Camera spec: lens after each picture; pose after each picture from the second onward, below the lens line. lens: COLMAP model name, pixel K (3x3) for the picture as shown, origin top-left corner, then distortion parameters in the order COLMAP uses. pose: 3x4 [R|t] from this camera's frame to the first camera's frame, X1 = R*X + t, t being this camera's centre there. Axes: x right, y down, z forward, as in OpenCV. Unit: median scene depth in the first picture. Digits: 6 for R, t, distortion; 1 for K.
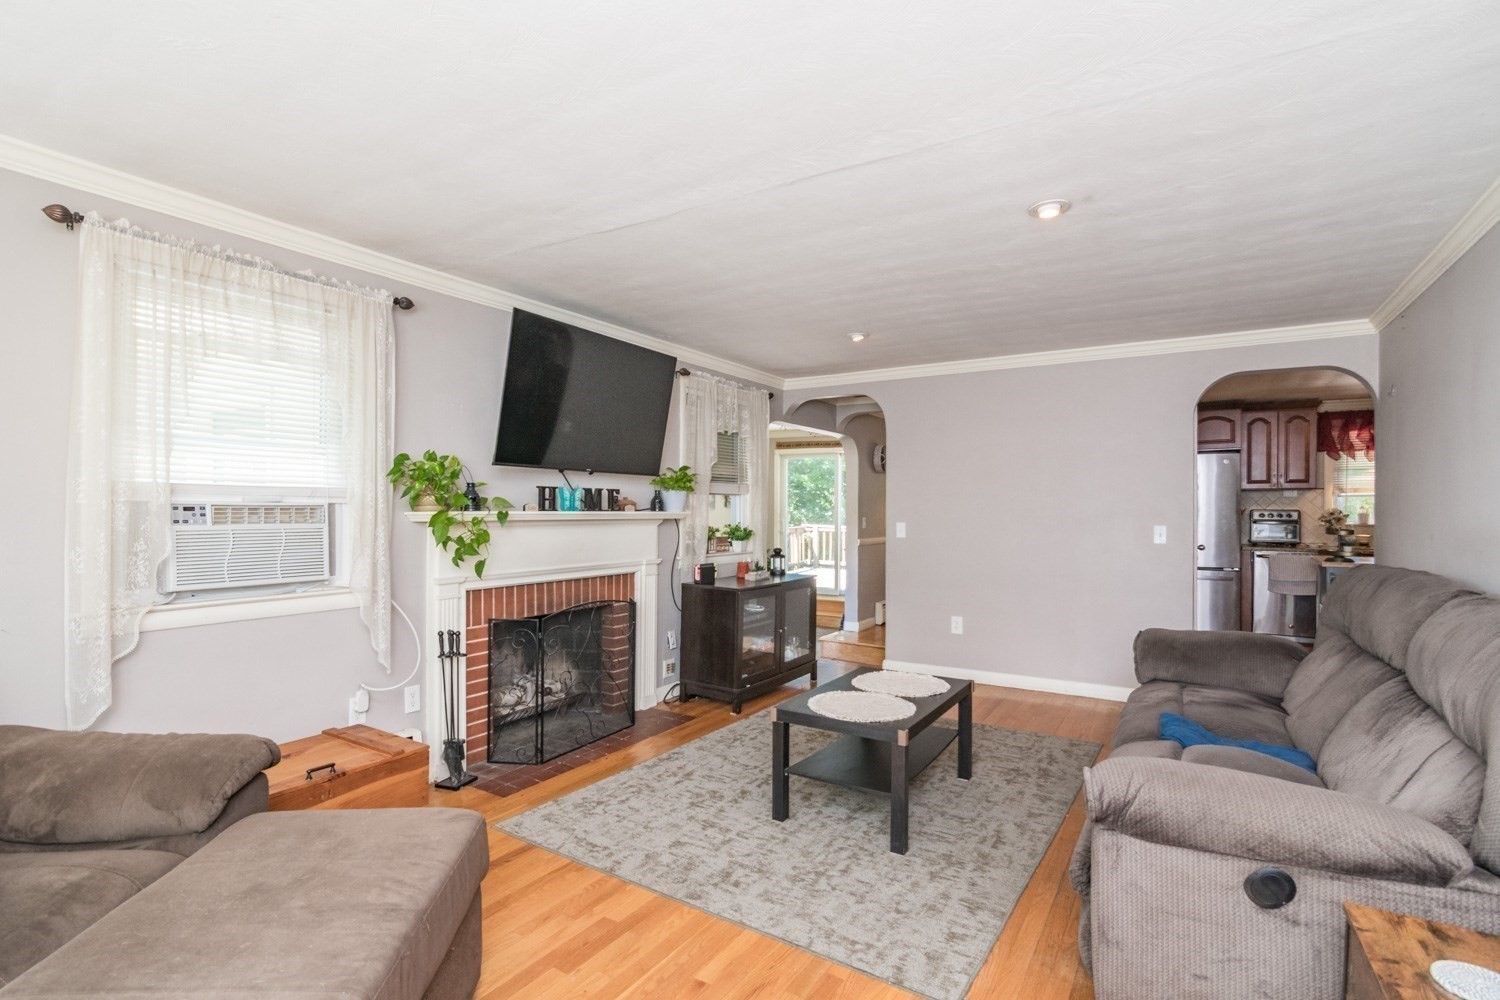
lens RADIAL K [[735.9, 0, 727.8], [0, 735.9, 506.4], [0, 0, 1]] dist [-0.011967, -0.001021]
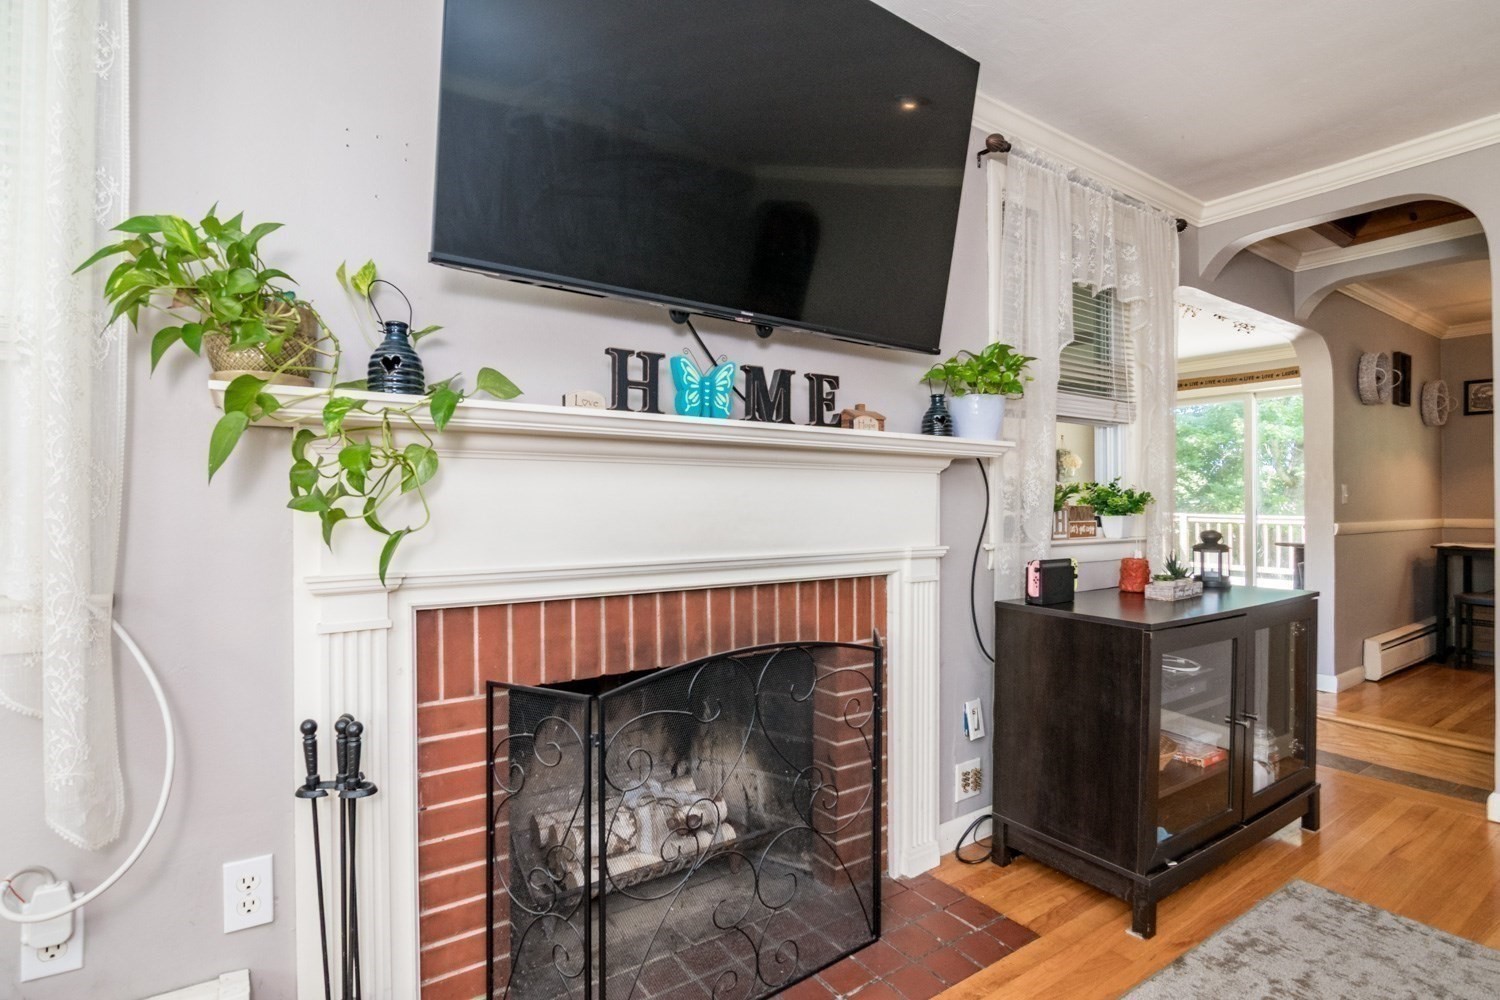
lens RADIAL K [[735.9, 0, 727.8], [0, 735.9, 506.4], [0, 0, 1]] dist [-0.011967, -0.001021]
pose [[0.919210, -0.006330, -0.393717, -0.036870], [0.007475, 0.999971, 0.001374, 0.045359], [0.393696, -0.004206, 0.919231, 0.534313]]
